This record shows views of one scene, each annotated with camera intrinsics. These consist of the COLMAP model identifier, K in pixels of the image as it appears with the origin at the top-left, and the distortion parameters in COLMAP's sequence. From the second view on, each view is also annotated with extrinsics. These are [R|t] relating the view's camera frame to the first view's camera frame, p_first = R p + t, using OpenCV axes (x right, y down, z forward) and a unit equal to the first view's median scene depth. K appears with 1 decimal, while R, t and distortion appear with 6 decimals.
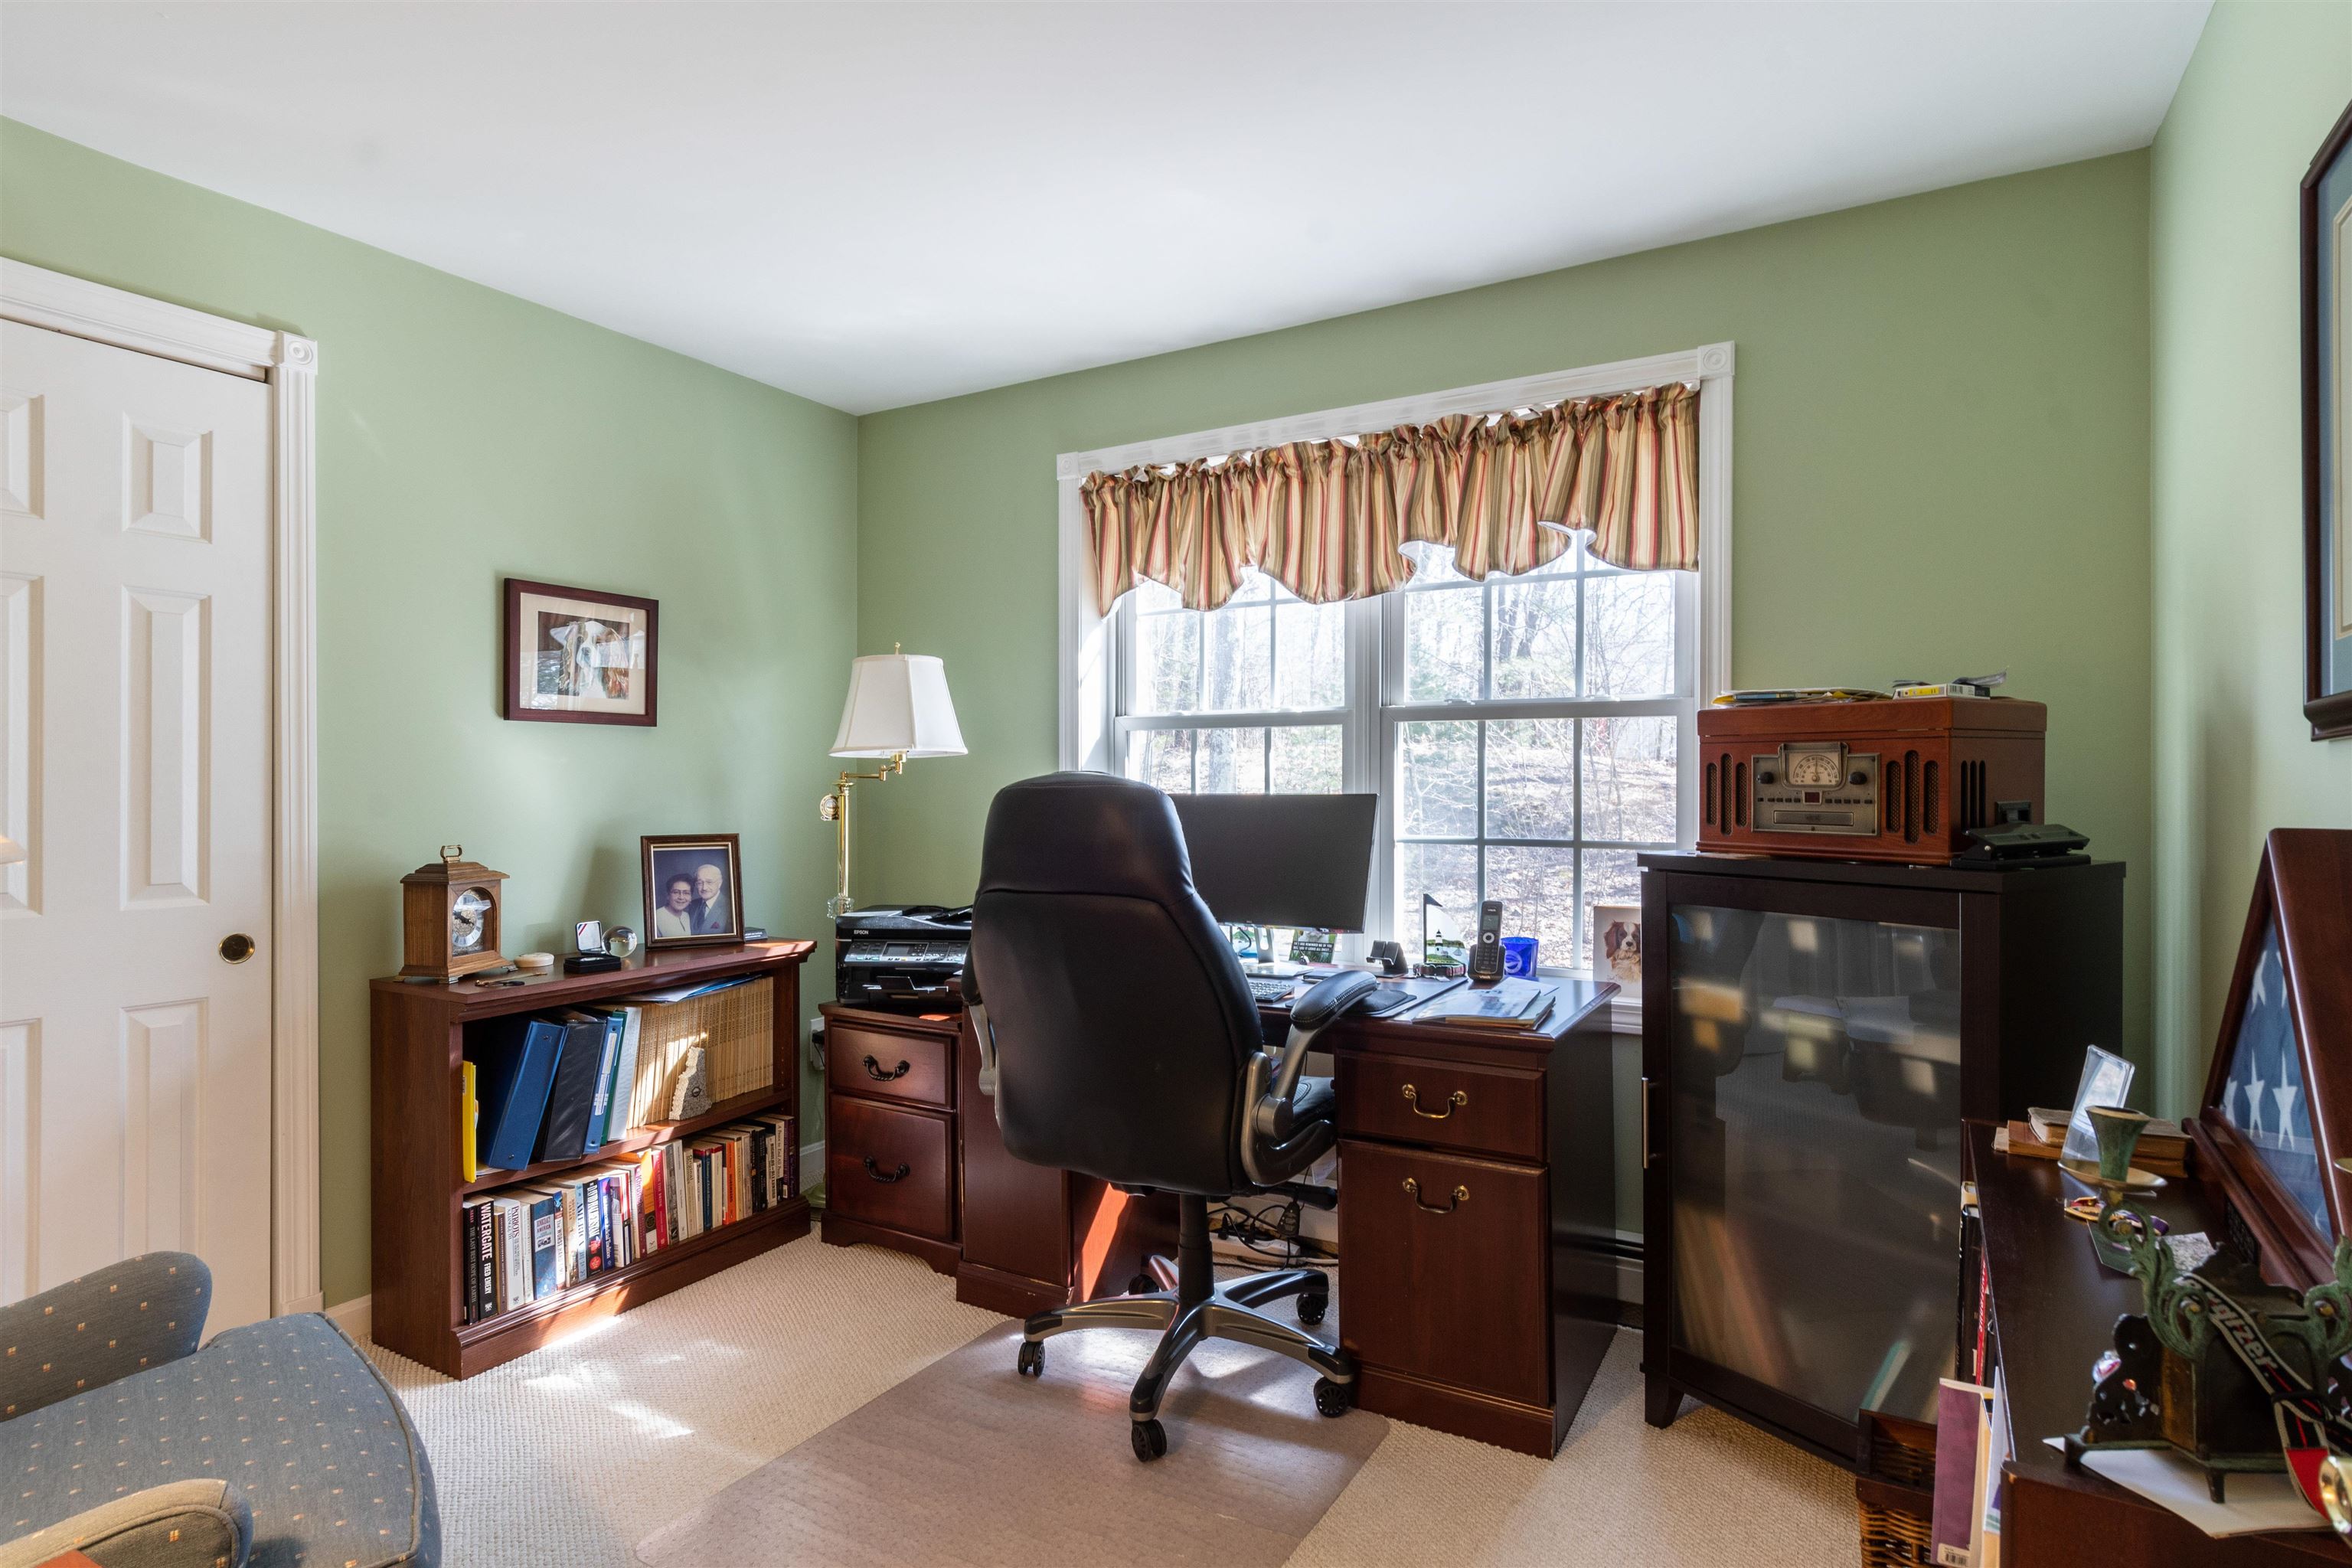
lens RADIAL K [[1231.3, 0, 1163.9], [0, 1231.3, 794.8], [0, 0, 1]] dist [0.000778, -0.001753]
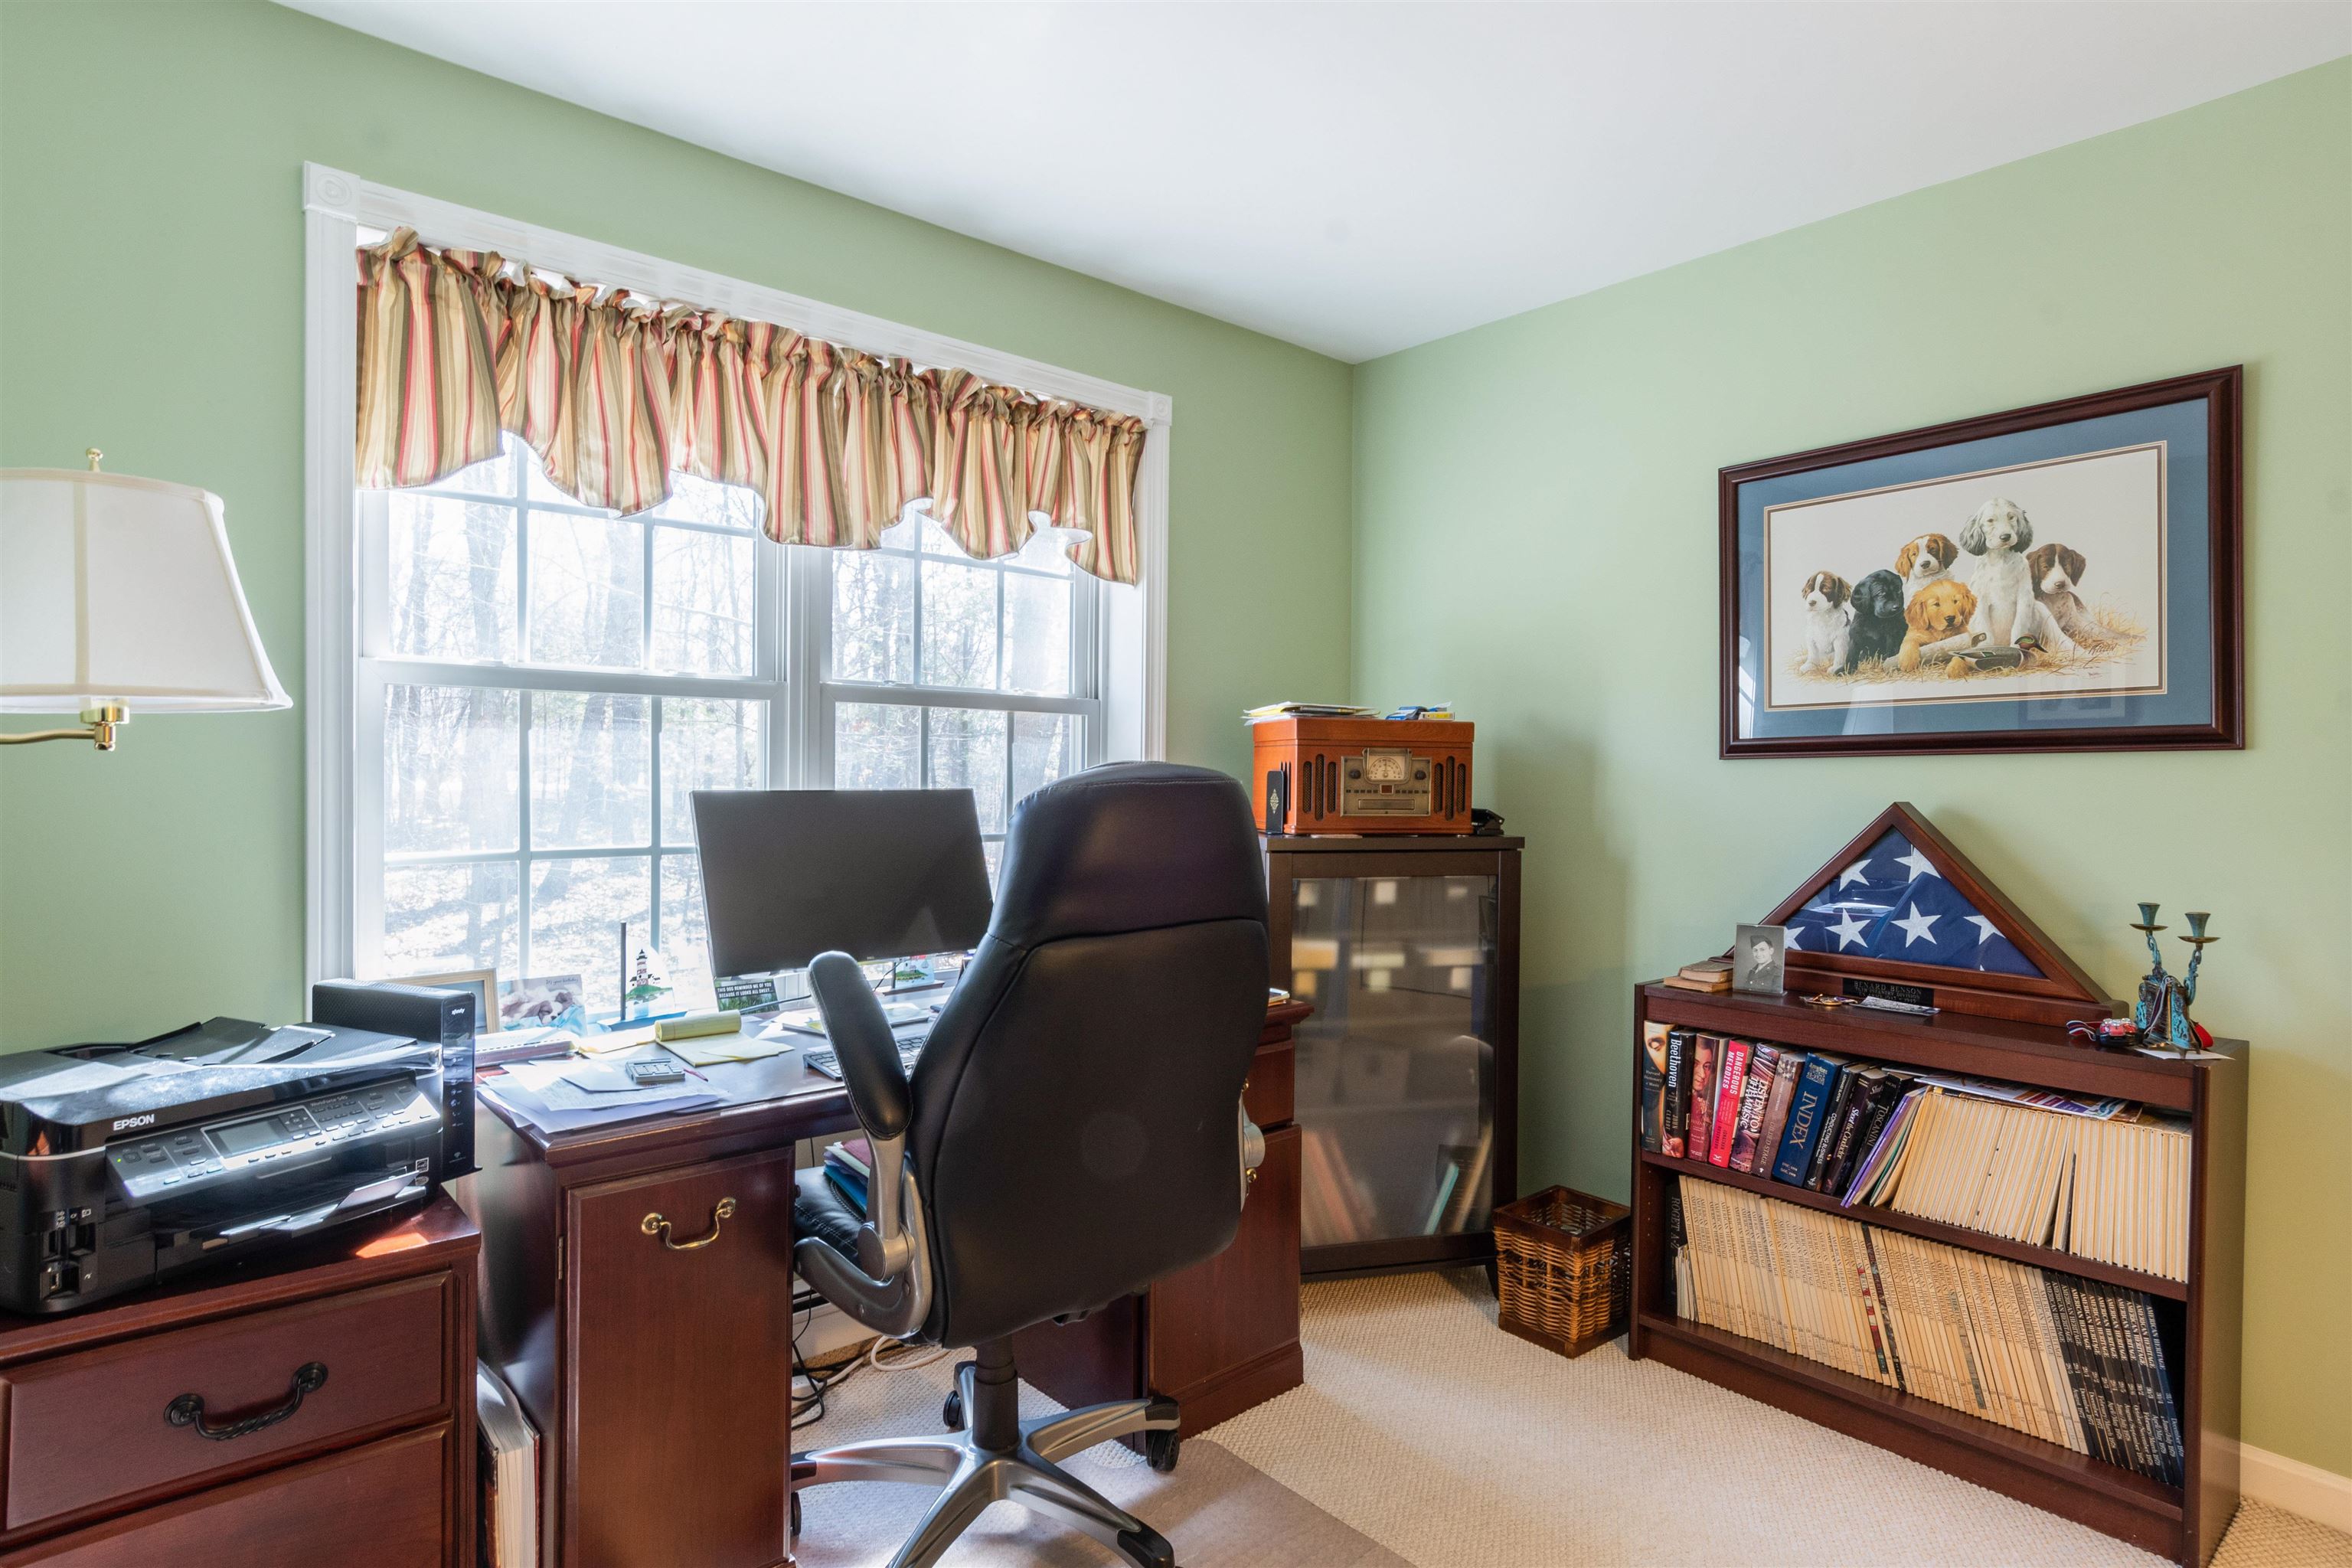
lens RADIAL K [[1231.3, 0, 1163.9], [0, 1231.3, 794.8], [0, 0, 1]] dist [0.000778, -0.001753]
pose [[0.311790, -0.013476, 0.950056, -0.676505], [0.002267, 0.999907, 0.013440, -0.008351], [-0.950148, -0.002037, 0.311791, 0.666493]]
